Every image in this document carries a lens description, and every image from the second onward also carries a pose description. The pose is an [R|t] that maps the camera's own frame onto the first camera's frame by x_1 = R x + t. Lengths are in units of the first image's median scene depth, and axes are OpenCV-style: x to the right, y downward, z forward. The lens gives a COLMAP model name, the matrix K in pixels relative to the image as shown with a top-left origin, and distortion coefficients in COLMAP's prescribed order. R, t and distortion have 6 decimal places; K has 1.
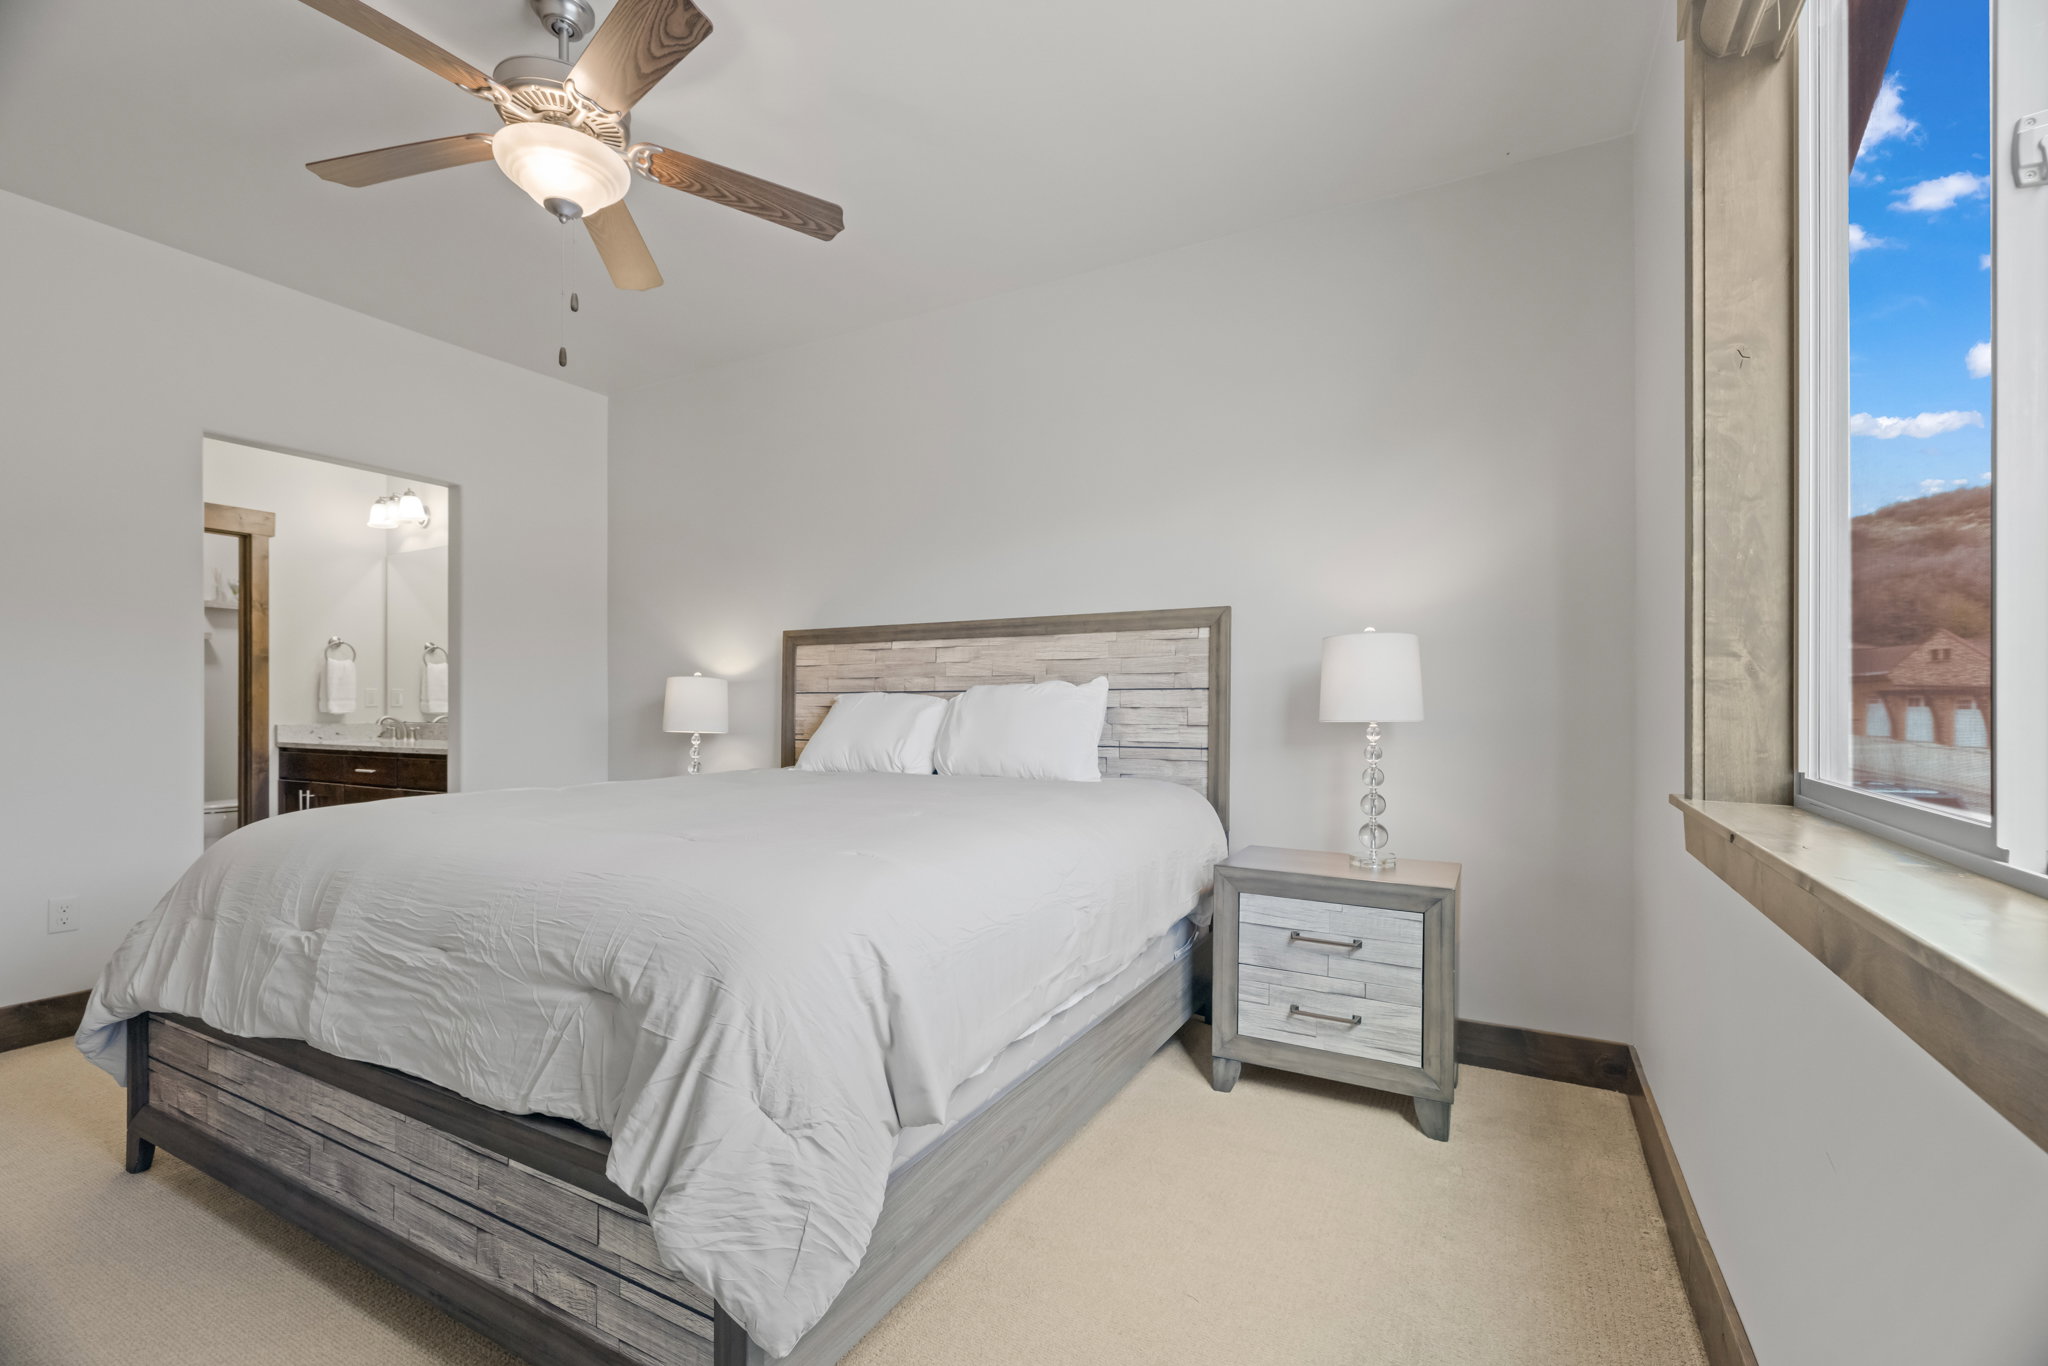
lens RADIAL K [[869.0, 0, 1041.3], [0, 869.0, 699.5], [0, 0, 1]] dist [-0.003286, 0.000269]
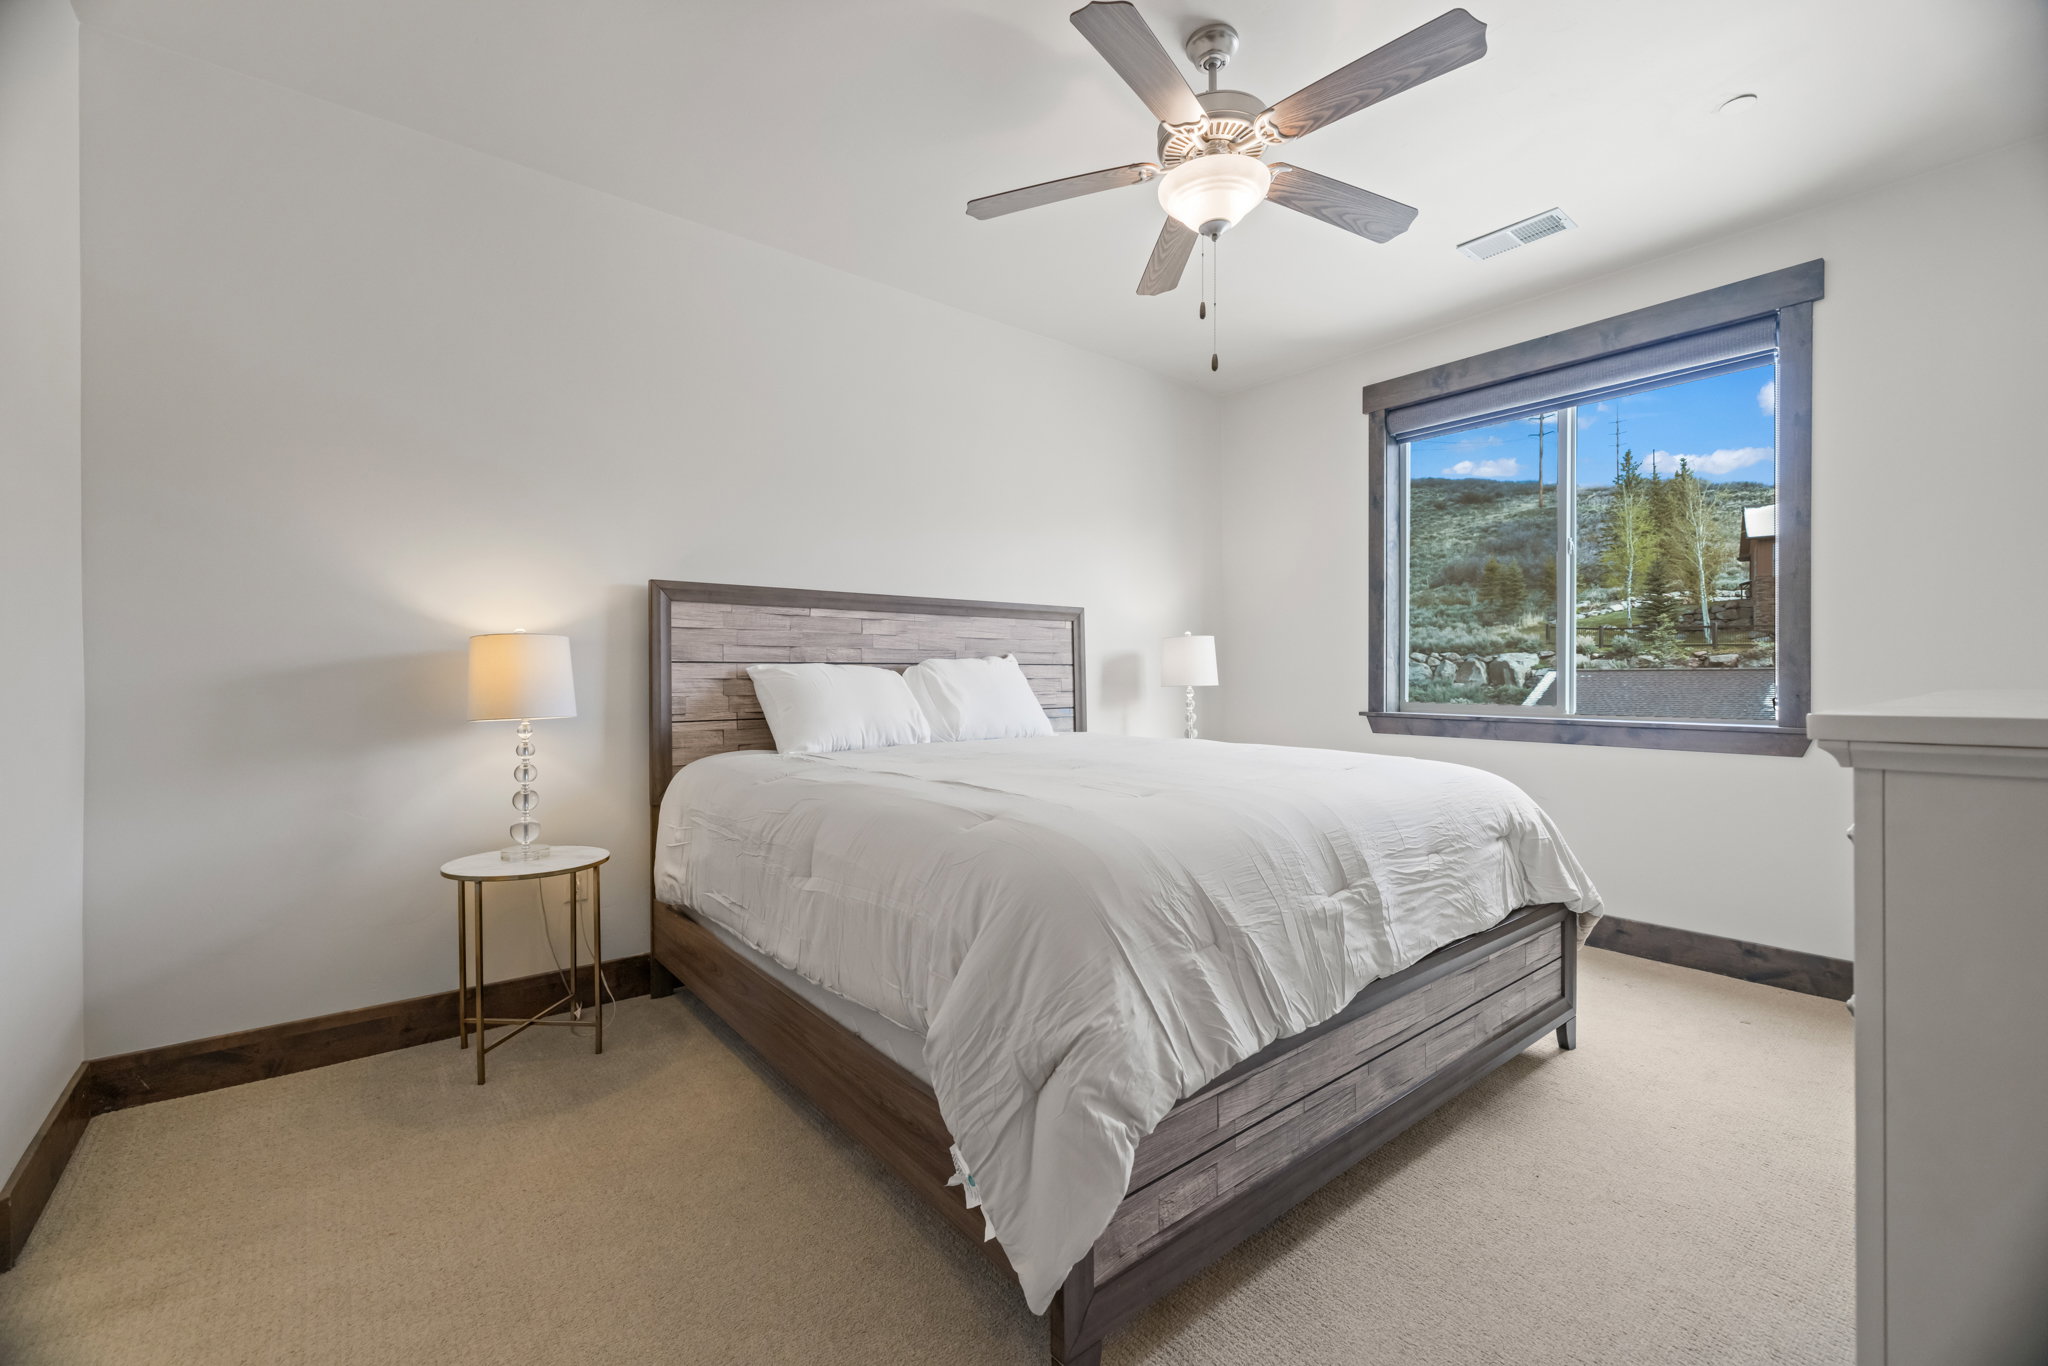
lens RADIAL K [[869.0, 0, 985.2], [0, 869.0, 680.3], [0, 0, 1]] dist [-0.003286, 0.000269]
pose [[0.399596, -0.004427, 0.916681, -1.040616], [-0.004866, 0.999964, 0.006950, 0.002623], [-0.916679, -0.007237, 0.399560, 0.511778]]
